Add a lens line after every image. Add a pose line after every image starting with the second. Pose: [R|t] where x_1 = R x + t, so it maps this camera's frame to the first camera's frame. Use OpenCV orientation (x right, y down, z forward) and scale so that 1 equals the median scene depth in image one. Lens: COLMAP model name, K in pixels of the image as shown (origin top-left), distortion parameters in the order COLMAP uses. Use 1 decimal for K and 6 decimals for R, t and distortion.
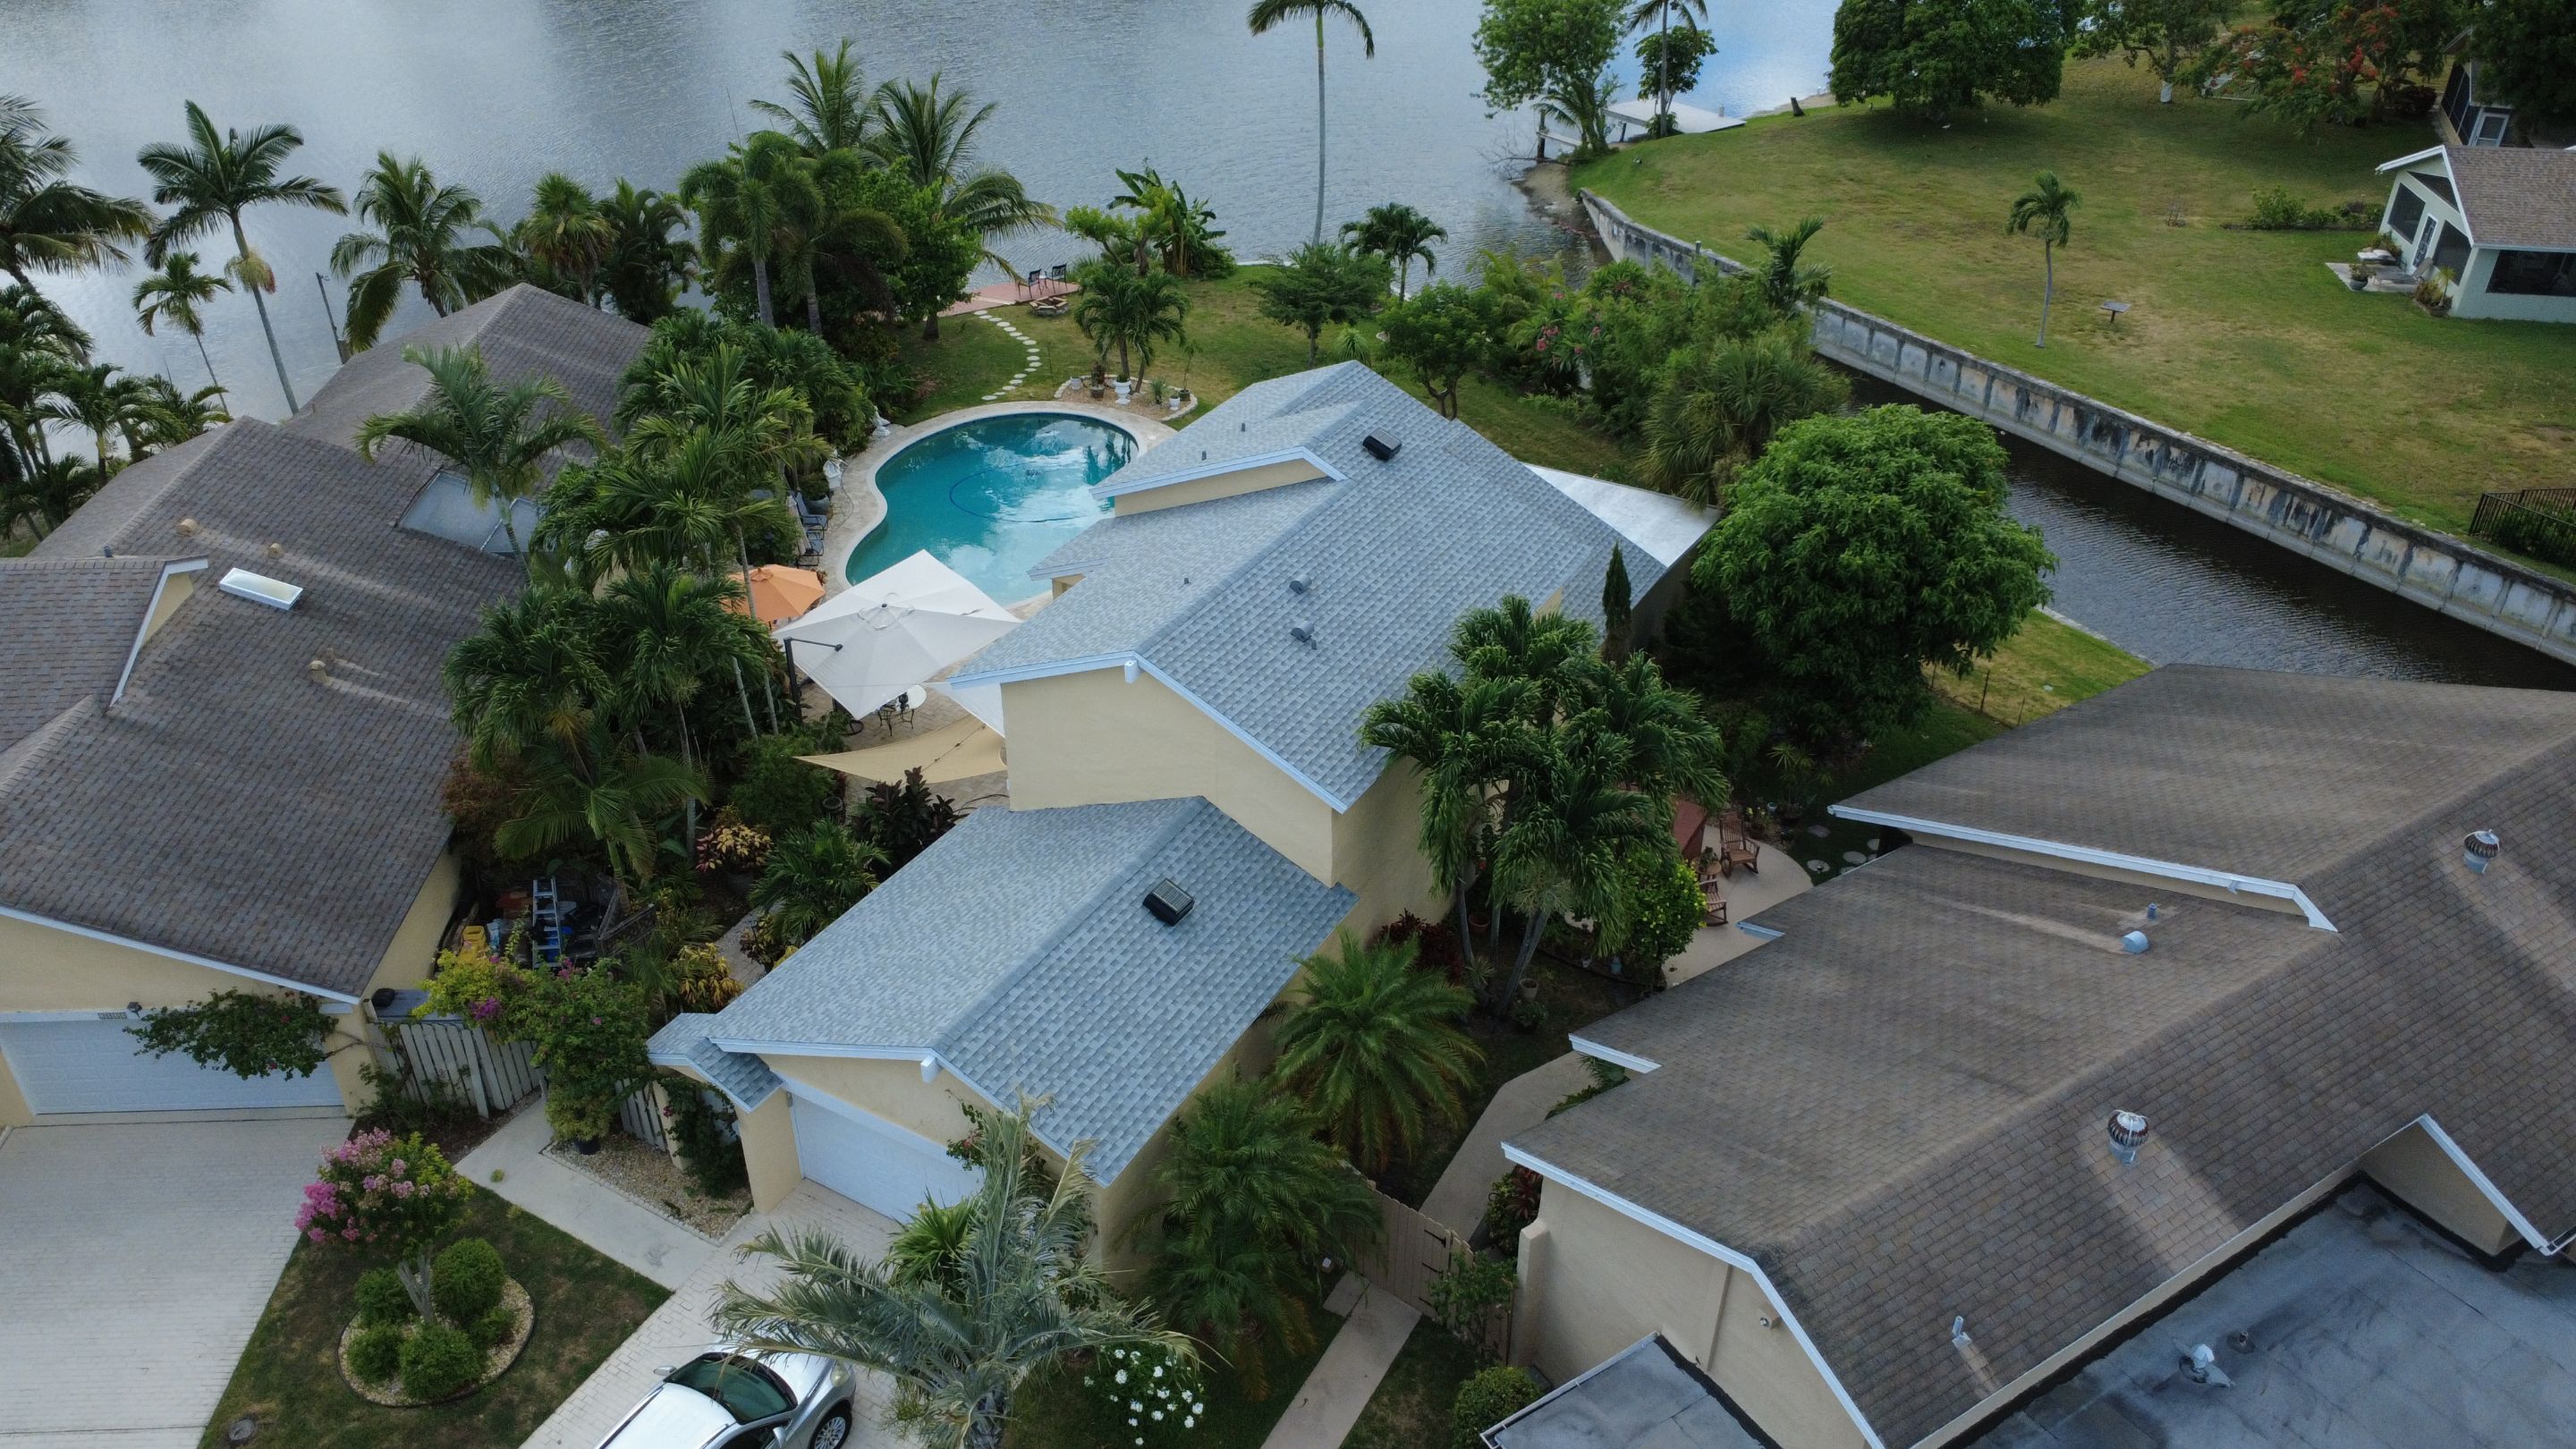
lens RADIAL K [[1891.4, 0, 1283.4], [0, 1891.4, 739.1], [0, 0, 1]] dist [-0.004975, 0.017078]
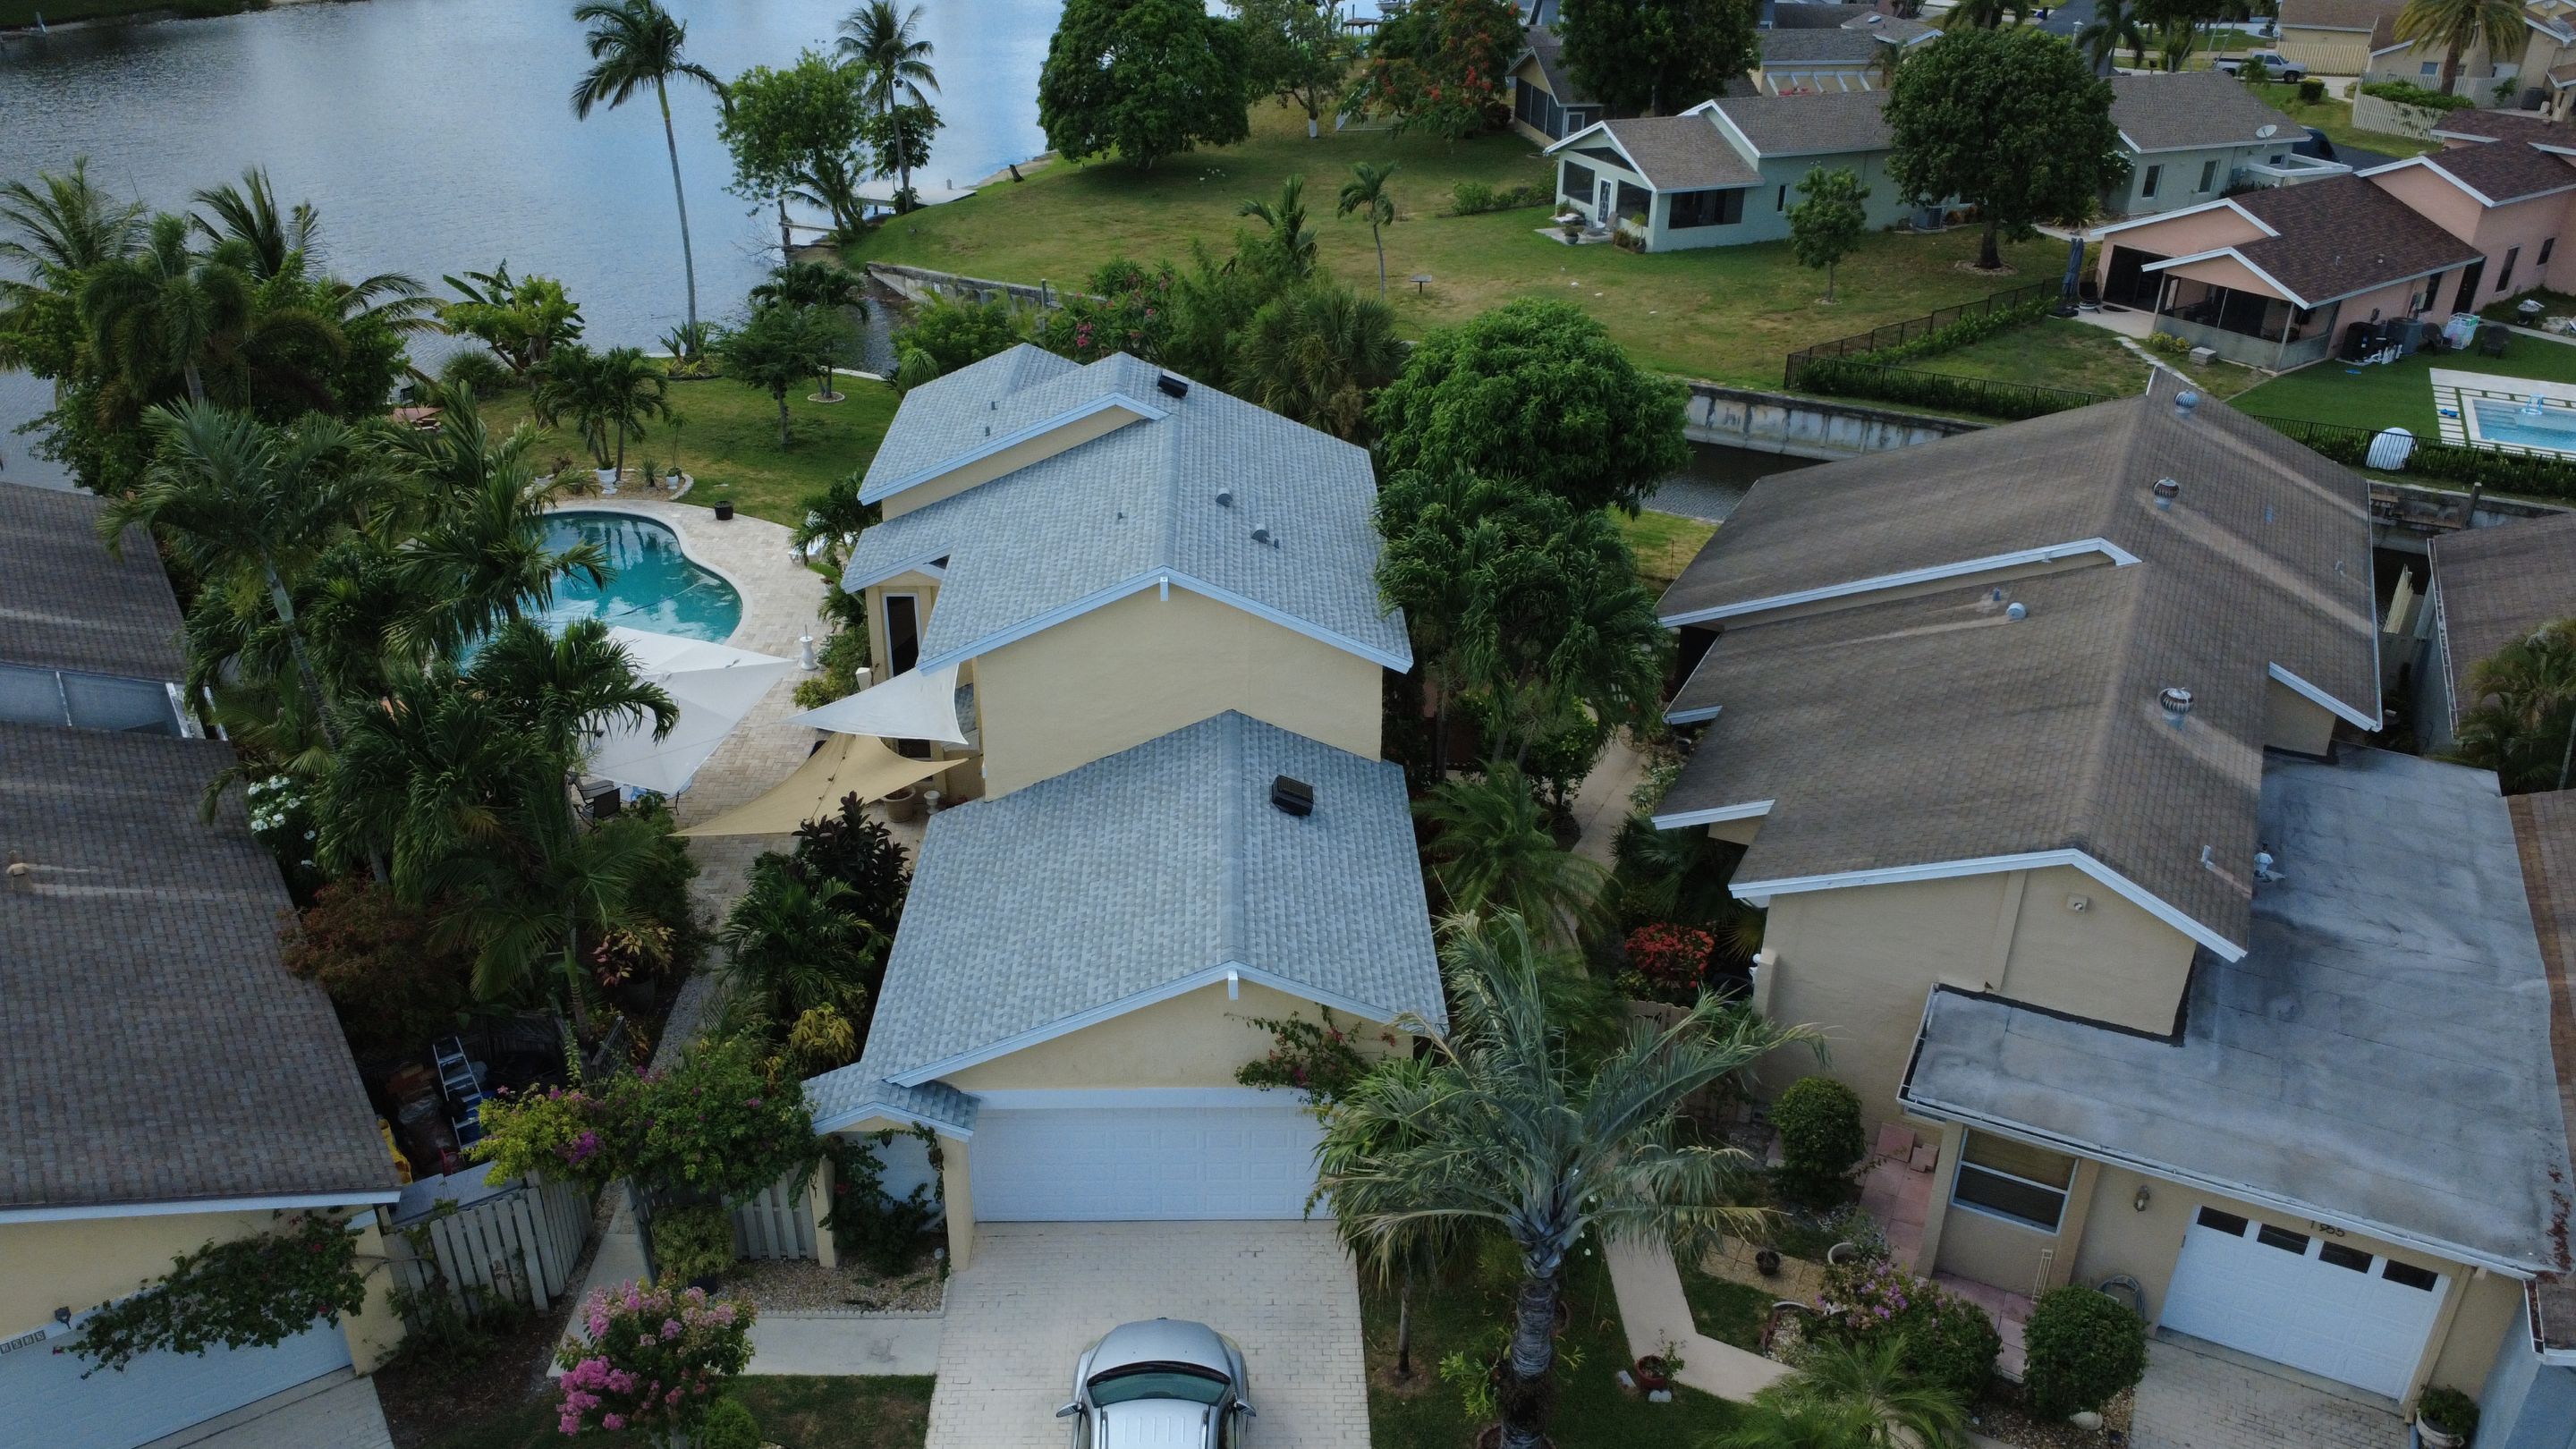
lens RADIAL K [[1891.4, 0, 1304.2], [0, 1891.4, 721.8], [0, 0, 1]] dist [-0.004975, 0.017078]
pose [[0.852677, -0.233110, 0.467548, -0.394204], [0.271814, 0.962217, -0.015971, 0.052155], [-0.446160, 0.140704, 0.883823, 0.100292]]
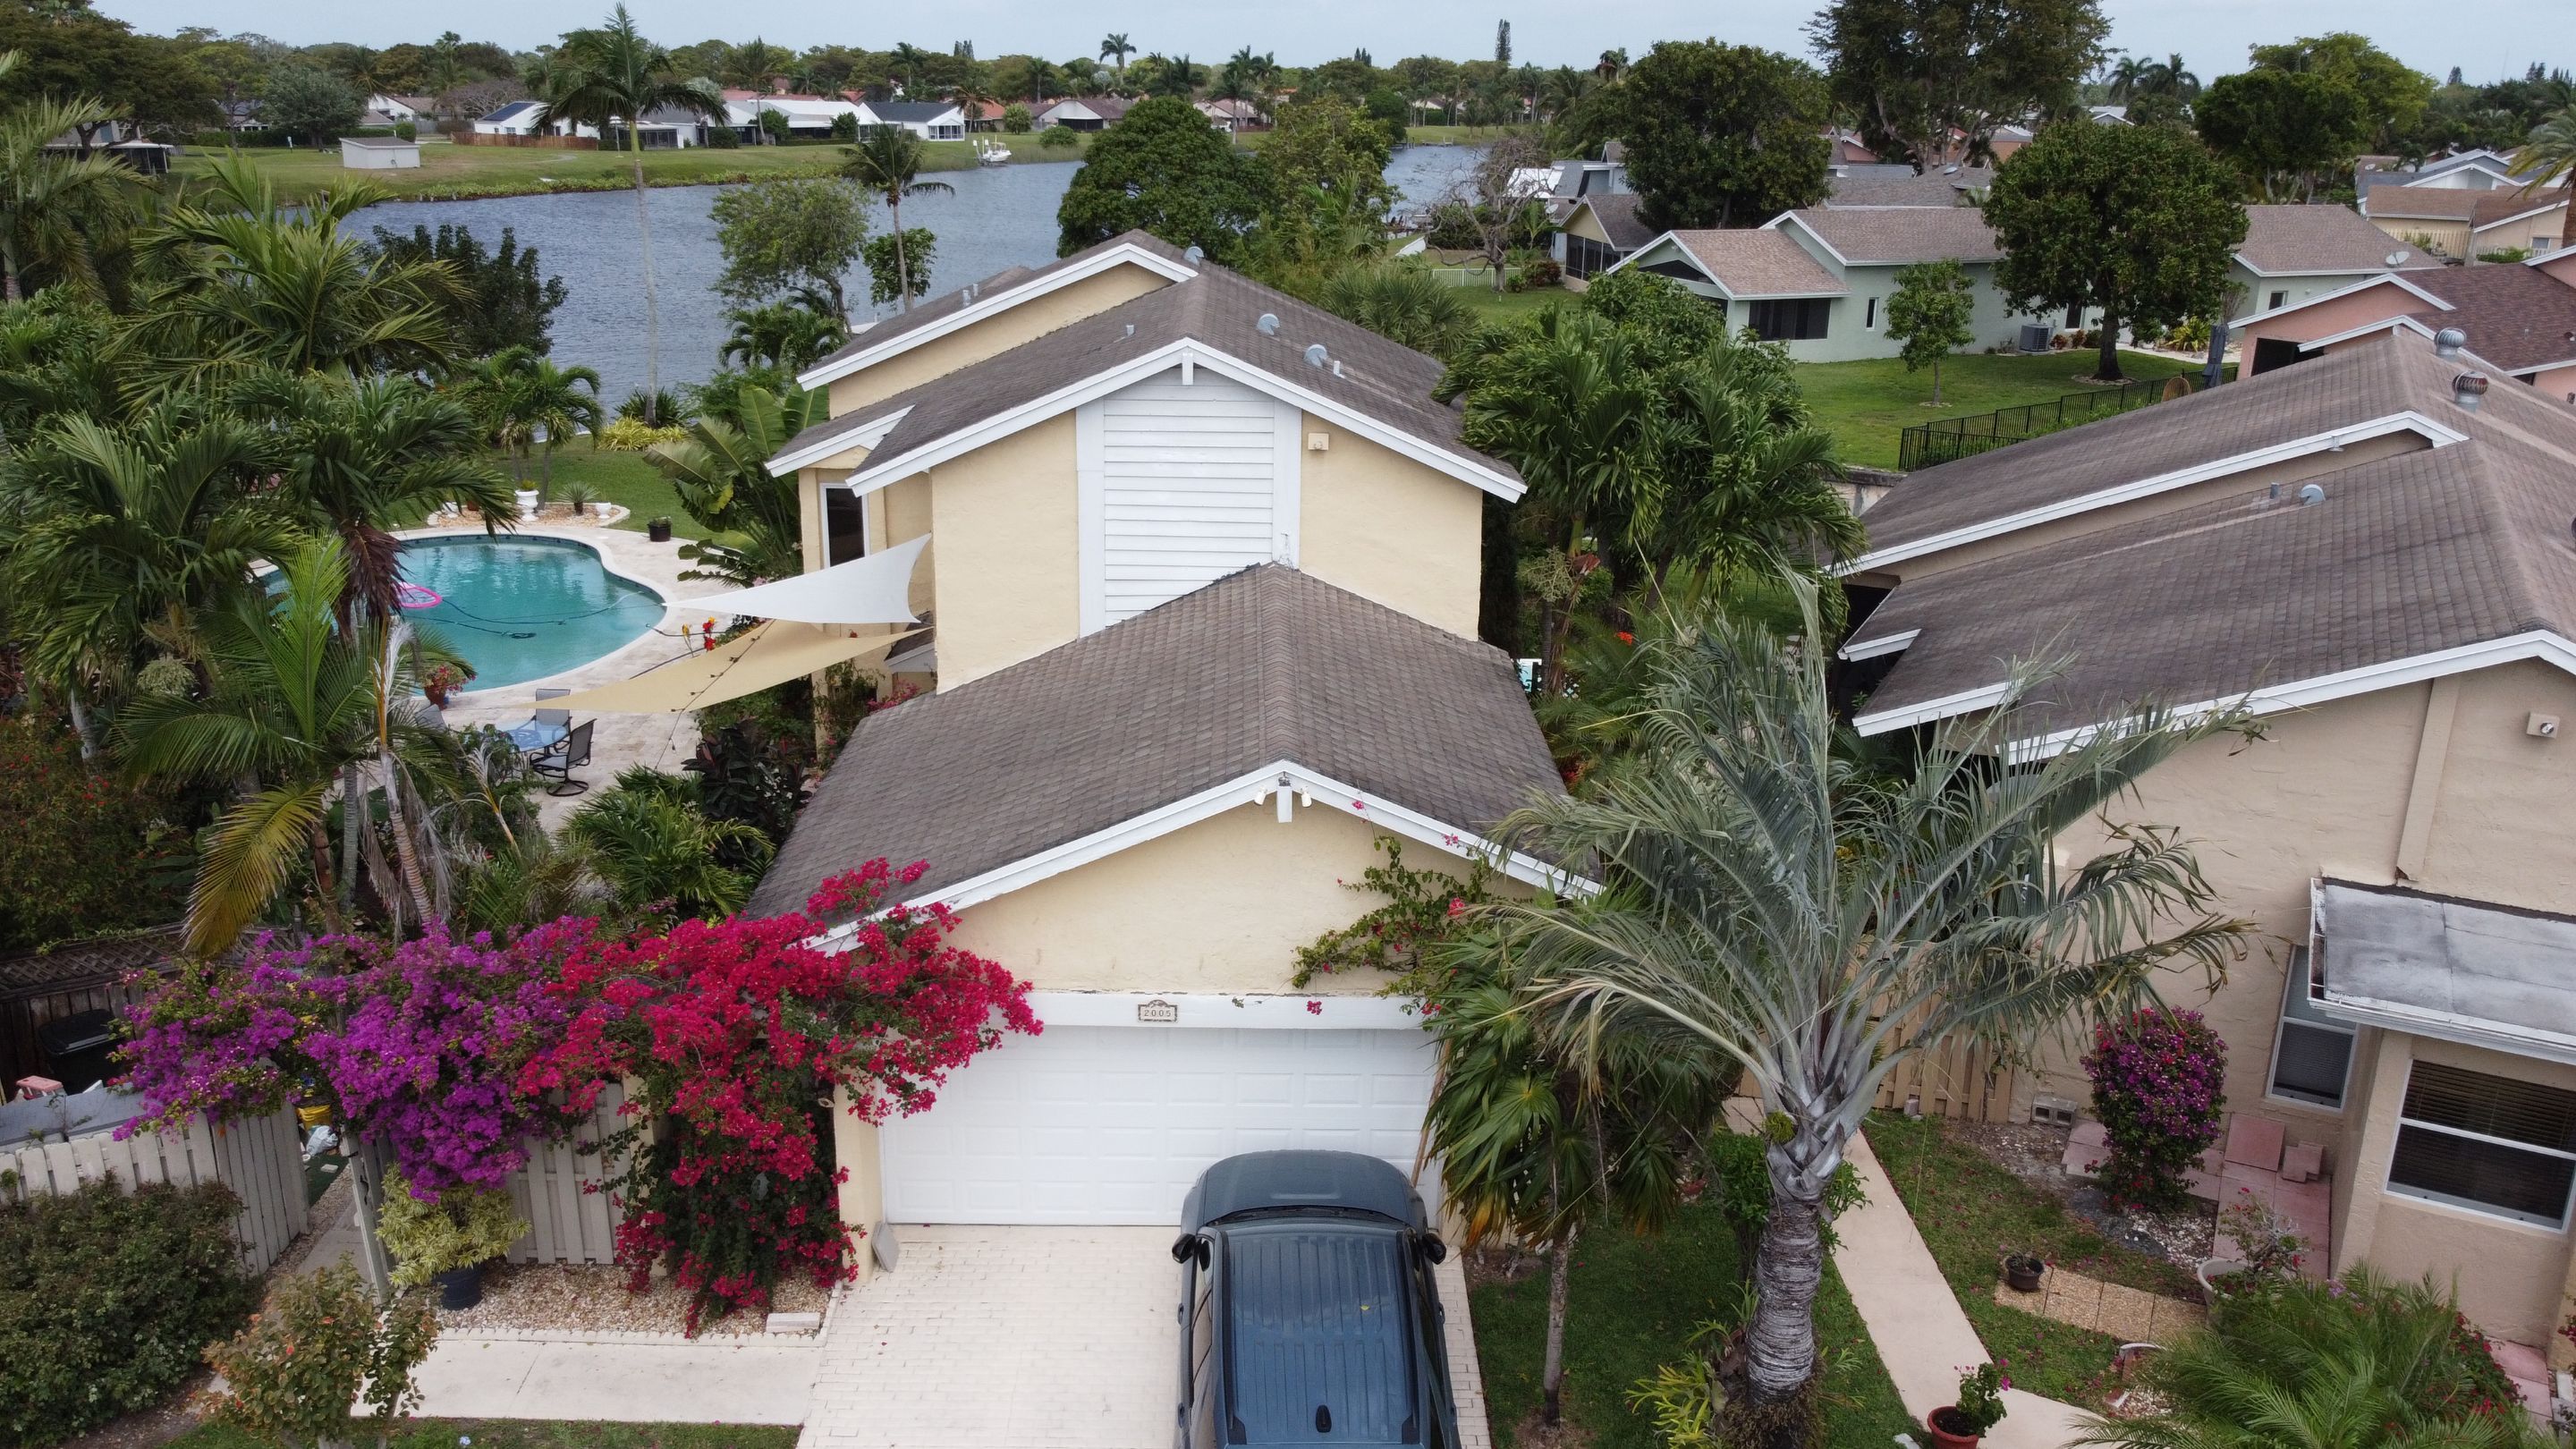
lens RADIAL K [[1982.4, 0, 1292.4], [0, 1982.4, 674.7], [0, 0, 1]] dist [-0.003220, -0.011160]
pose [[0.862481, -0.140117, 0.486307, -0.343089], [0.260891, 0.946488, -0.189992, 0.181467], [-0.433662, 0.290738, 0.852882, 0.309795]]
